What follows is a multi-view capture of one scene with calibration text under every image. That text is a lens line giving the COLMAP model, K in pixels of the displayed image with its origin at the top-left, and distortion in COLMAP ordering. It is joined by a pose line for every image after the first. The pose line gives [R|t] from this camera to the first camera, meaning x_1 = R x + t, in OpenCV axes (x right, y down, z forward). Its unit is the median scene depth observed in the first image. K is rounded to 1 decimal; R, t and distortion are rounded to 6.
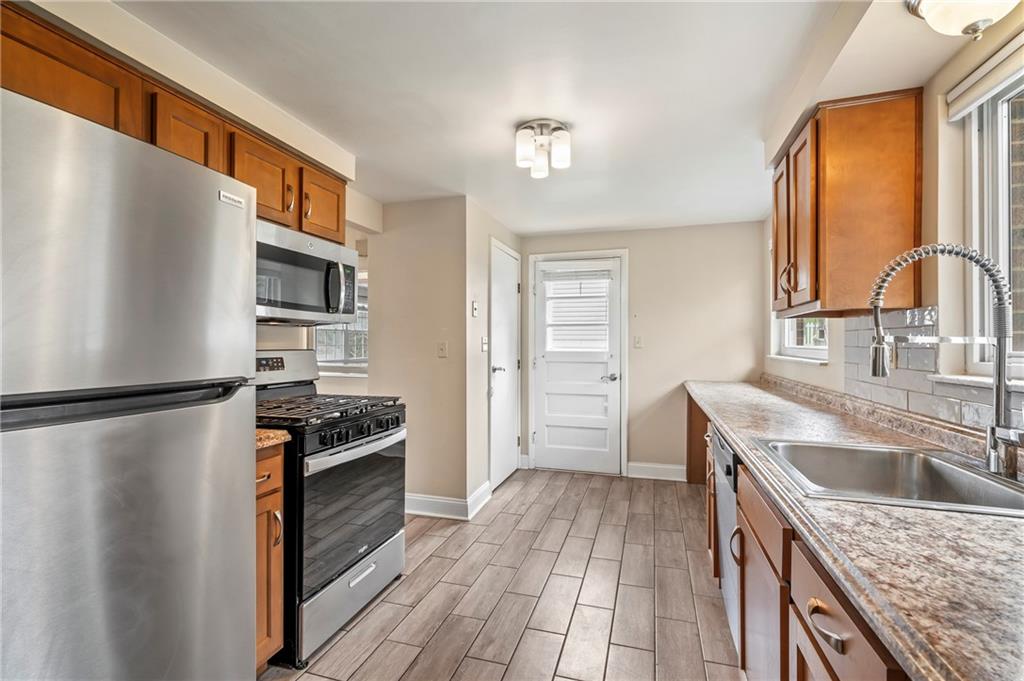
lens RADIAL K [[466.7, 0, 512.0], [0, 466.7, 340.5], [0, 0, 1]] dist [0.002946, 0.000437]
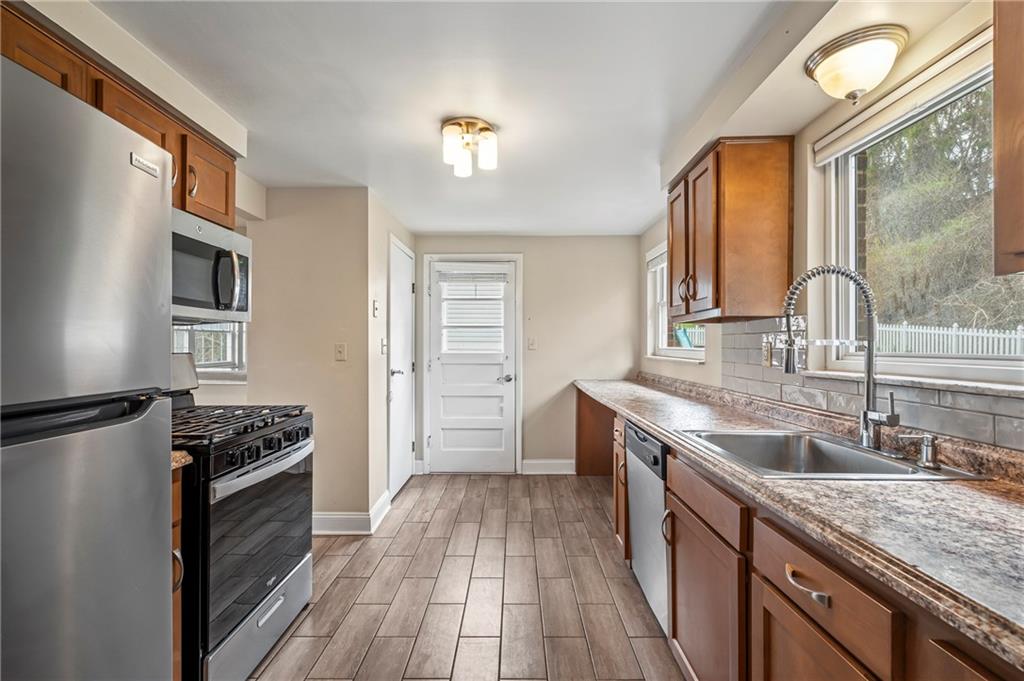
lens RADIAL K [[466.5, 0, 515.2], [0, 466.5, 343.4], [0, 0, 1]] dist [0.003138, 0.000114]
pose [[0.957443, 0.000606, 0.288621, -0.123380], [-0.001344, 0.999996, 0.002361, -0.000706], [-0.288618, -0.002649, 0.957441, 0.029620]]
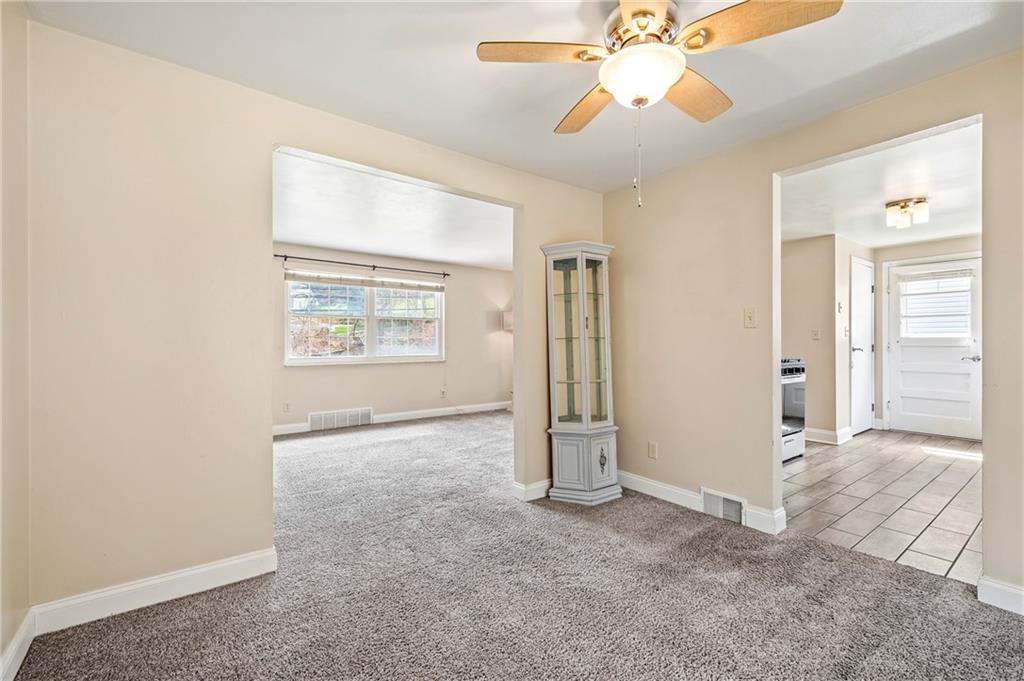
lens RADIAL K [[439.3, 0, 511.6], [0, 439.3, 343.5], [0, 0, 1]] dist [-0.002054, -0.000101]
pose [[0.808465, -0.001827, -0.588541, -0.157479], [0.006862, 0.999956, 0.006321, 0.047785], [0.588504, -0.009149, 0.808442, -1.138919]]
